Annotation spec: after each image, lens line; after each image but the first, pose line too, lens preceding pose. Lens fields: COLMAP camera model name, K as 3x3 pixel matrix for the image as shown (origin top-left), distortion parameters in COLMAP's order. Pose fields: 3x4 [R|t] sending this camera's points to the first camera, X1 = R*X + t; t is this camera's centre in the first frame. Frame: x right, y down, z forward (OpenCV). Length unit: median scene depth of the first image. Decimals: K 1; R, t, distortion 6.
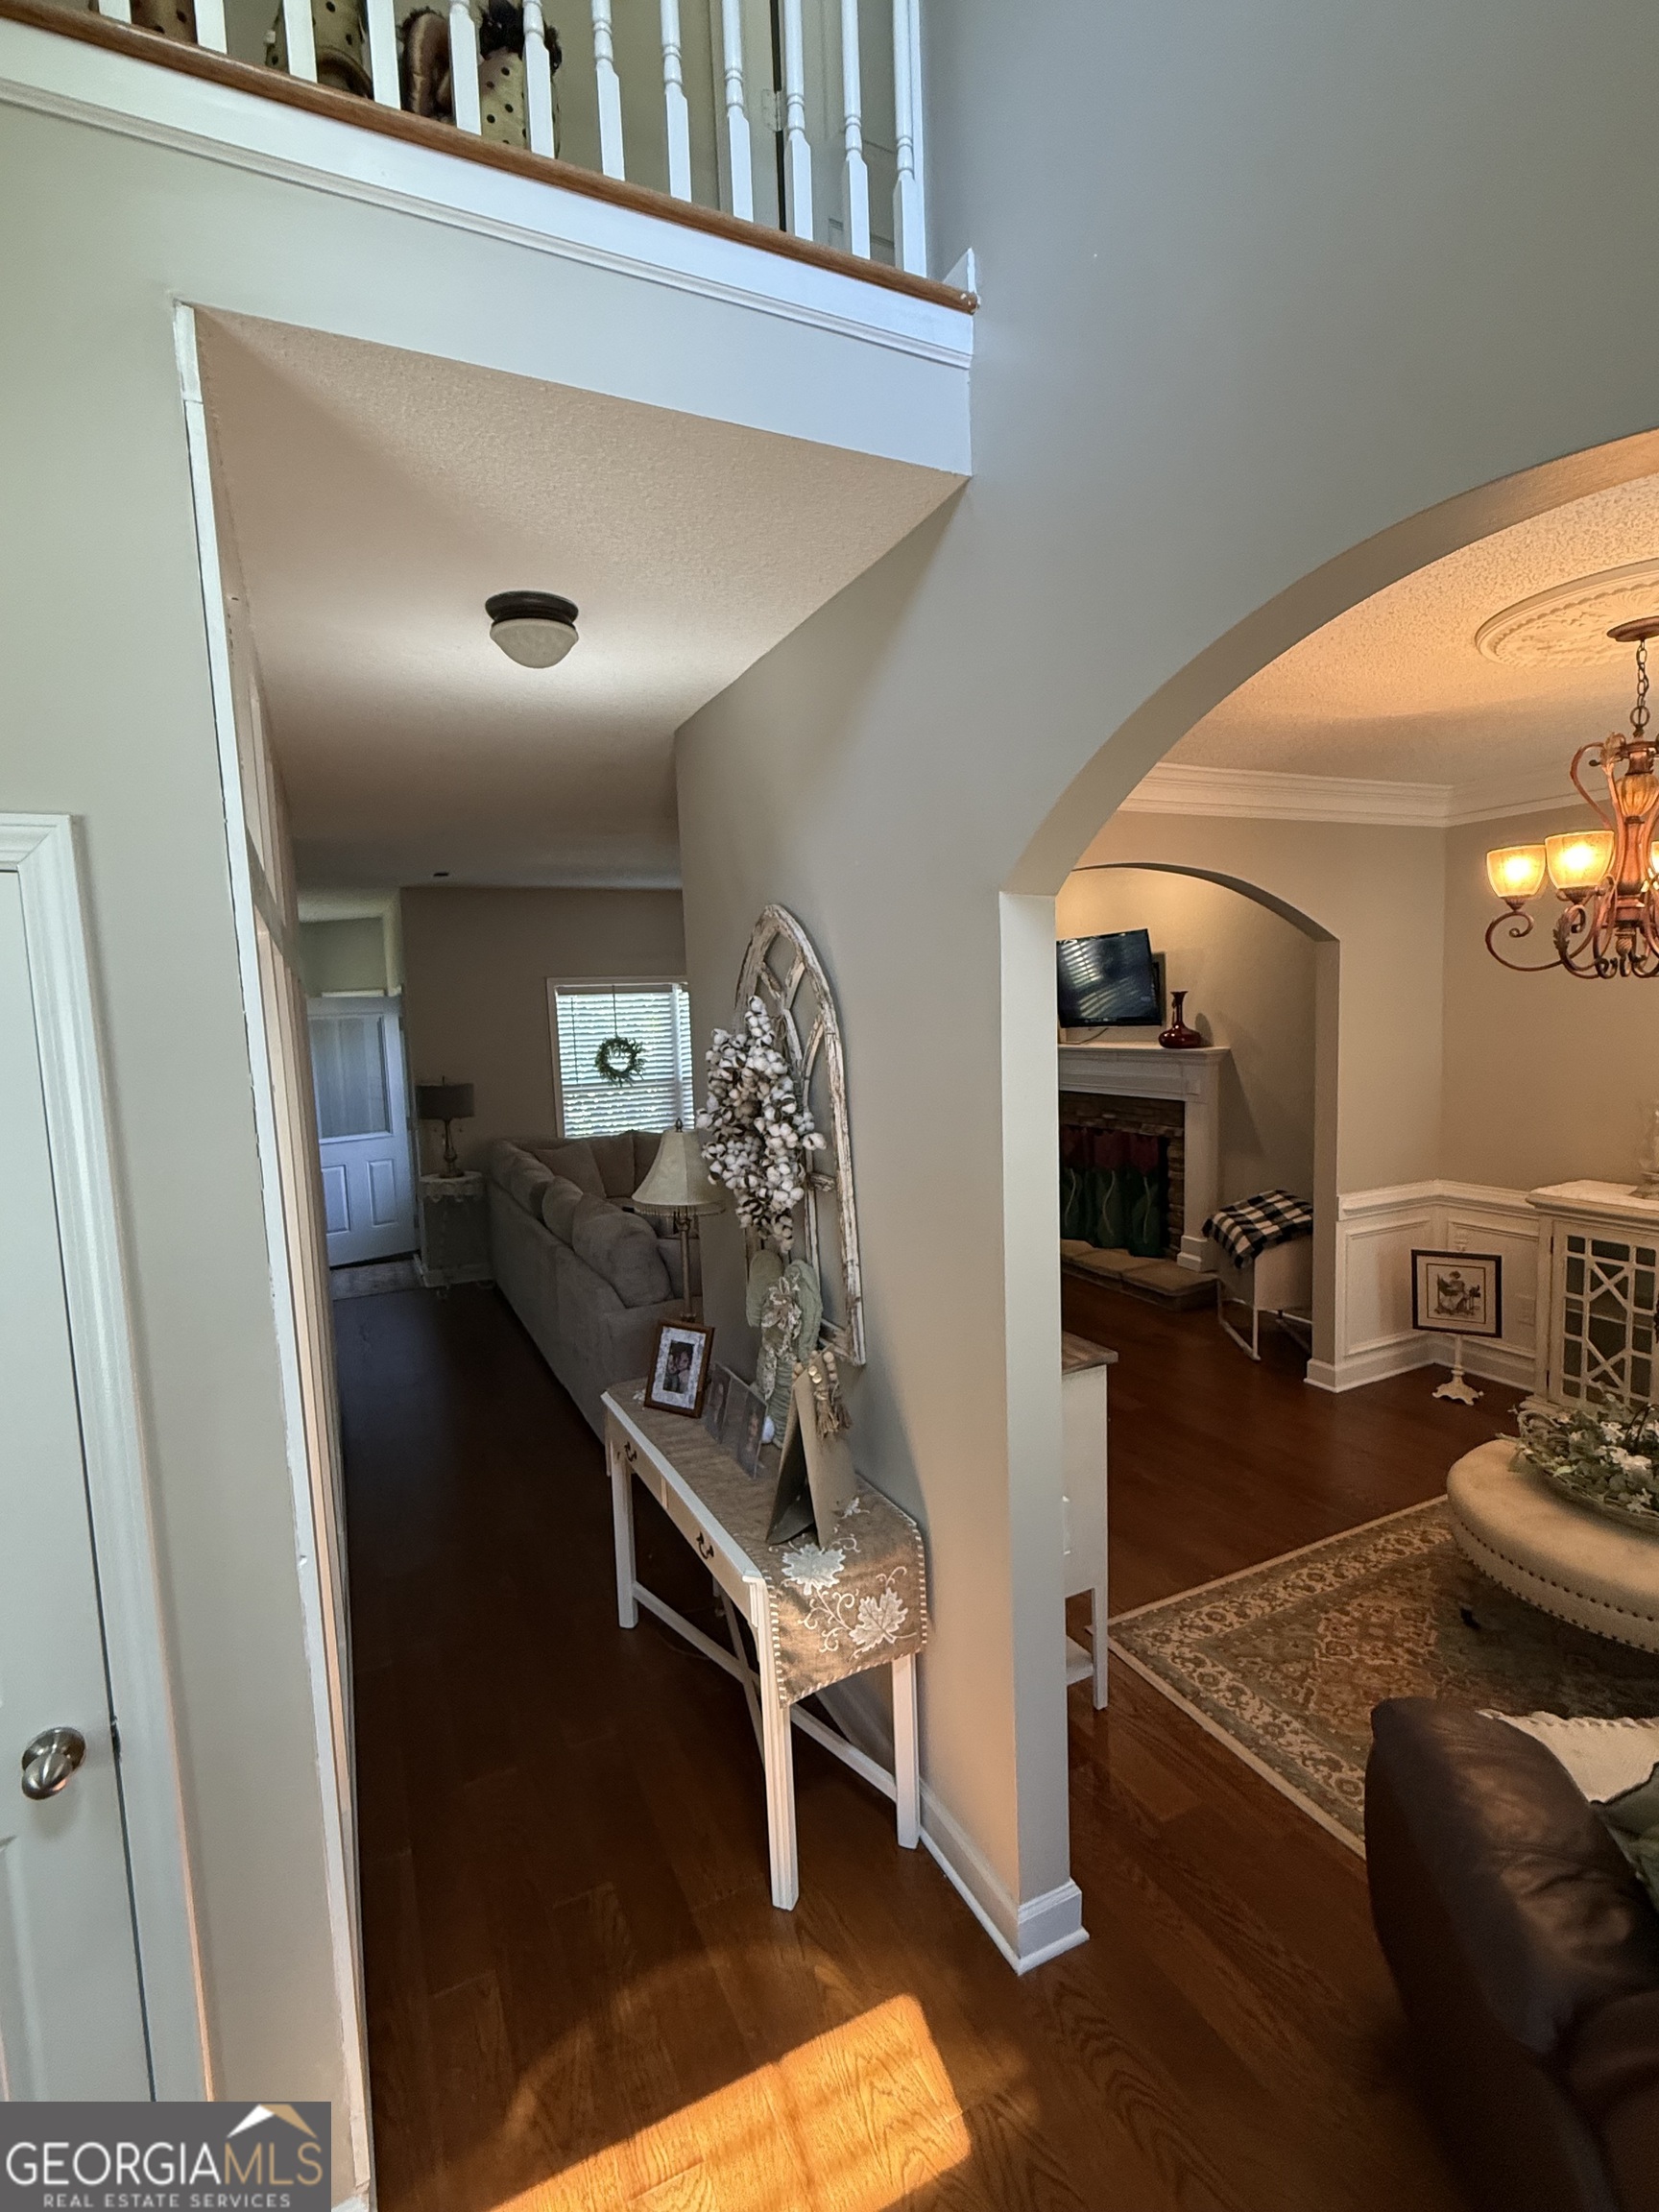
lens RADIAL K [[1023.8, 0, 820.9], [0, 1023.8, 1100.4], [0, 0, 1]] dist [0.001617, -0.002048]
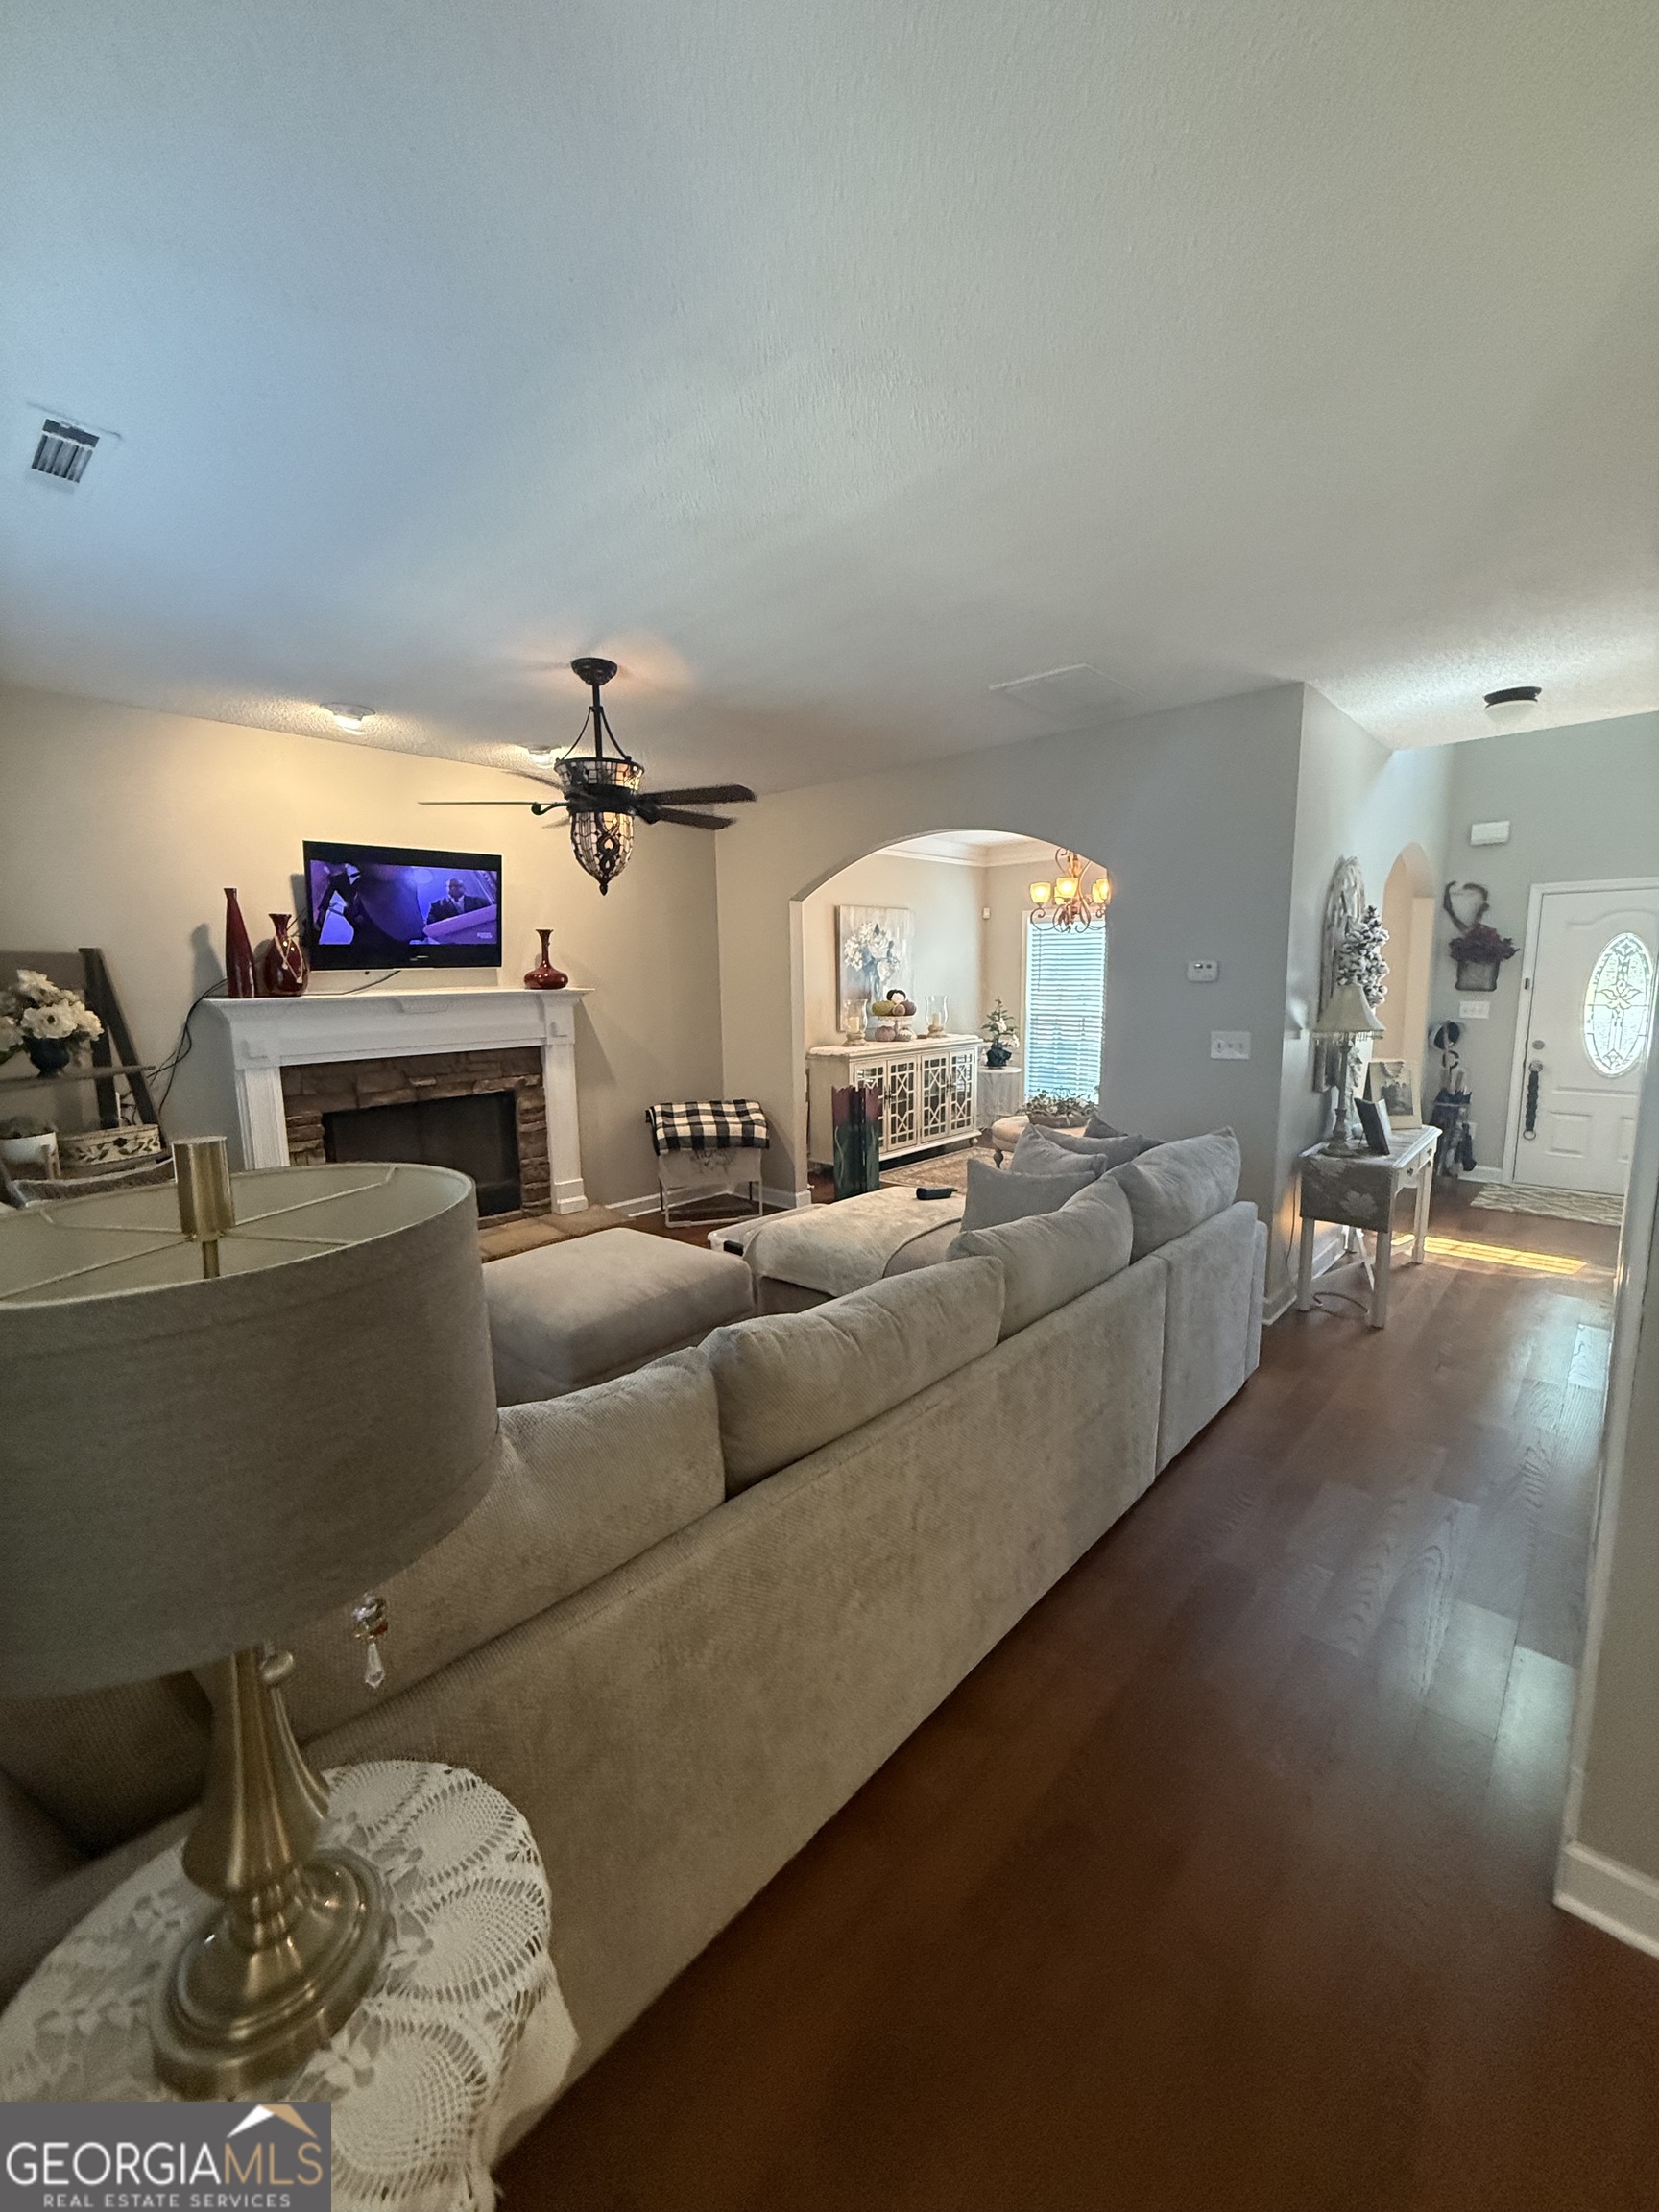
lens RADIAL K [[884.2, 0, 818.0], [0, 884.2, 1086.5], [0, 0, 1]] dist [-0.000183, 0.000041]
pose [[-0.368811, -0.087220, 0.925403, -1.097703], [0.101595, 0.985840, 0.133406, -0.098695], [-0.923936, 0.143218, -0.354727, 2.284220]]
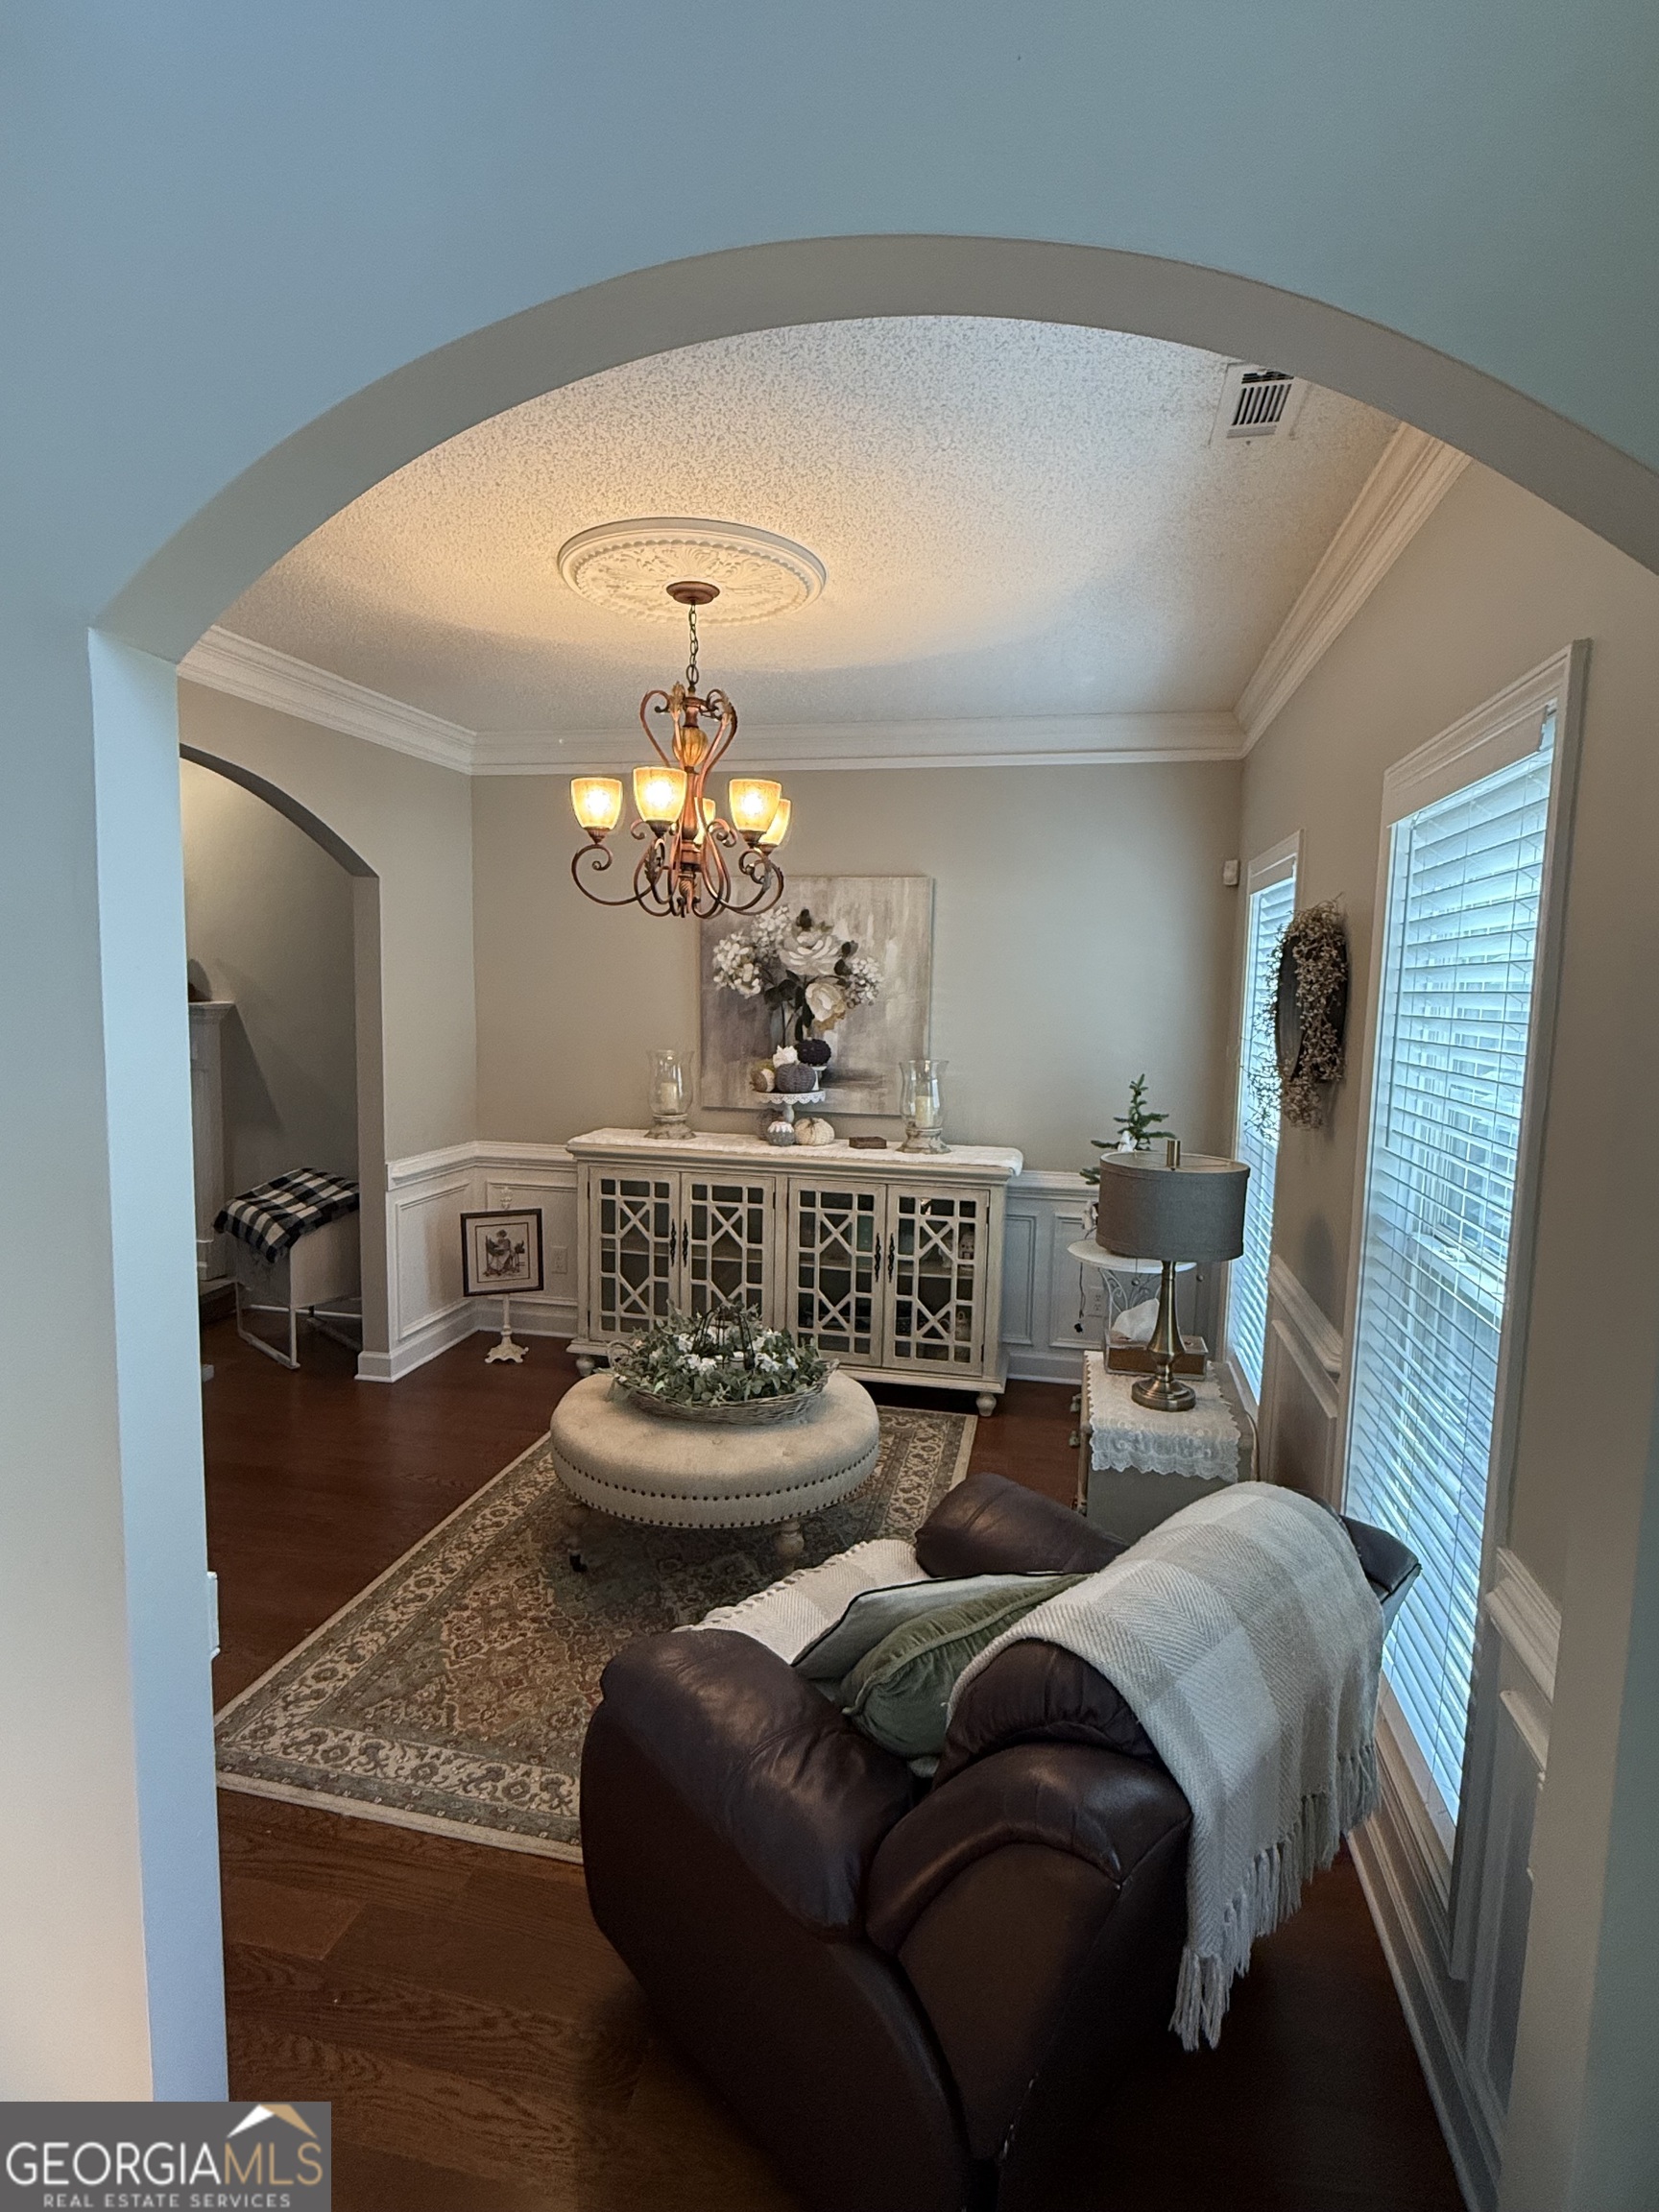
lens RADIAL K [[1127.9, 0, 821.9], [0, 1127.9, 1102.3], [0, 0, 1]] dist [-0.001716, 0.002225]
pose [[0.609879, -0.032192, 0.791841, -0.062034], [0.028878, 0.999414, 0.018389, 0.049345], [-0.791969, 0.011652, 0.610451, 0.143973]]
